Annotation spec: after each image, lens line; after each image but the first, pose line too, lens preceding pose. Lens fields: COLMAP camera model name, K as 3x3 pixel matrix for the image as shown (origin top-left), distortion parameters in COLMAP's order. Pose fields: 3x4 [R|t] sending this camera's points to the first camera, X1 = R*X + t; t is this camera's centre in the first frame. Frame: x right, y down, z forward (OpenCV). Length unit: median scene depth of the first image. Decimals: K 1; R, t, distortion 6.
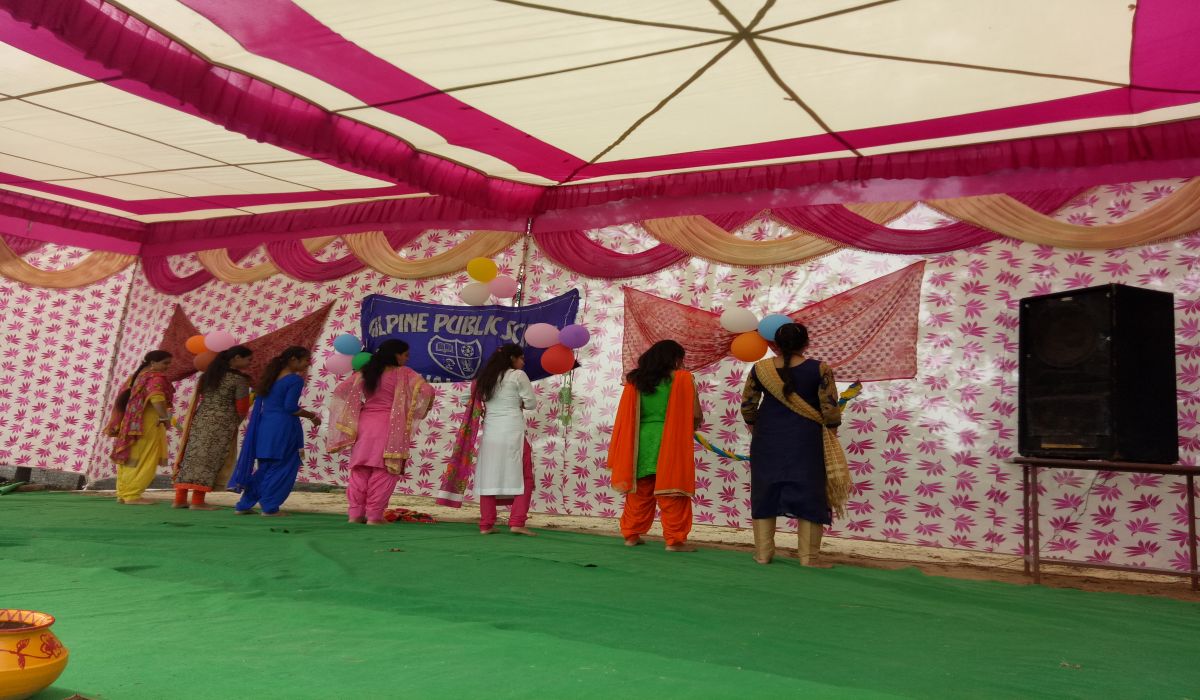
lens RADIAL K [[946.0, 0, 593.1], [0, 946.0, 345.9], [0, 0, 1]] dist [0.012553, -0.023477]
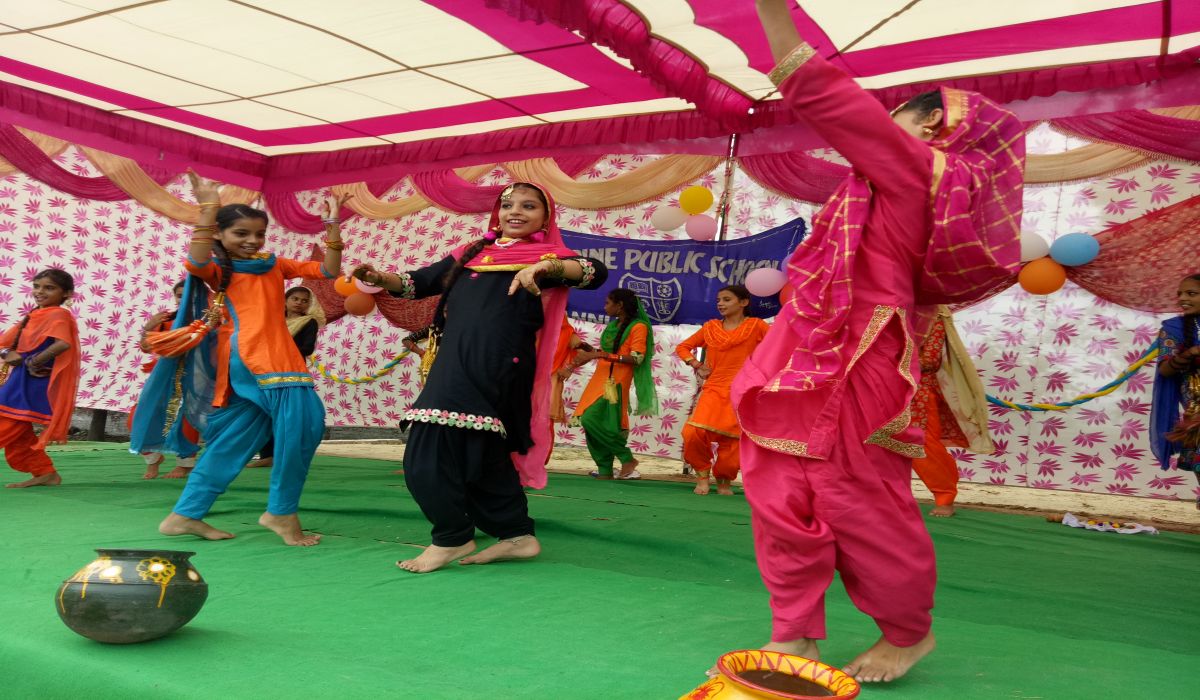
lens RADIAL K [[911.2, 0, 567.0], [0, 911.2, 393.0], [0, 0, 1]] dist [-0.002002, -0.005194]
pose [[0.999146, 0.001111, -0.041306, -0.184156], [0.003219, 0.994508, 0.104613, 0.012076], [0.041195, -0.104656, 0.993655, 0.122375]]
